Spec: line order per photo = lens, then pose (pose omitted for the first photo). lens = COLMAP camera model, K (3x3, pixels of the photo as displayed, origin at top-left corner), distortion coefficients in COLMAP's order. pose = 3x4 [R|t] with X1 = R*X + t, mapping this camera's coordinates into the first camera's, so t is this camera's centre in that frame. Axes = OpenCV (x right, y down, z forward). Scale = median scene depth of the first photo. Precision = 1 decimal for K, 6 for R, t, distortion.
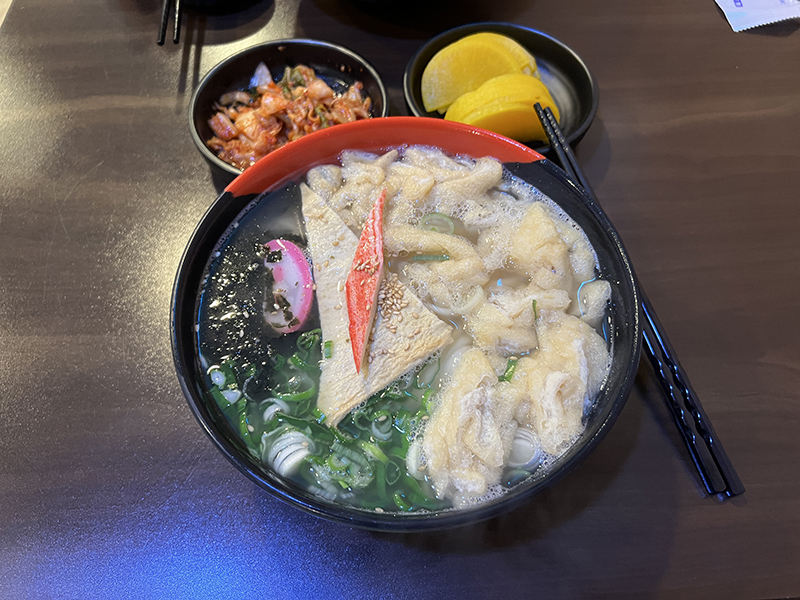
lens RADIAL K [[598.8, 0, 397.2], [0, 598.8, 303.1], [0, 0, 1]] dist [0.010868, -0.026904]
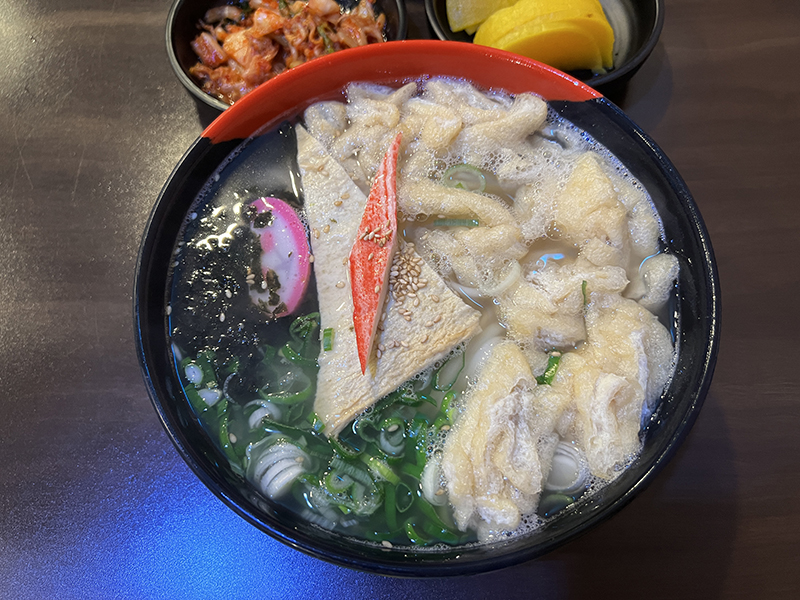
lens RADIAL K [[598.8, 0, 395.9], [0, 598.8, 302.2], [0, 0, 1]] dist [0.010868, -0.026904]
pose [[0.999539, 0.015672, -0.025998, -0.001403], [-0.012429, 0.992631, 0.120534, -0.049616], [0.027695, -0.120155, 0.992369, 0.135988]]
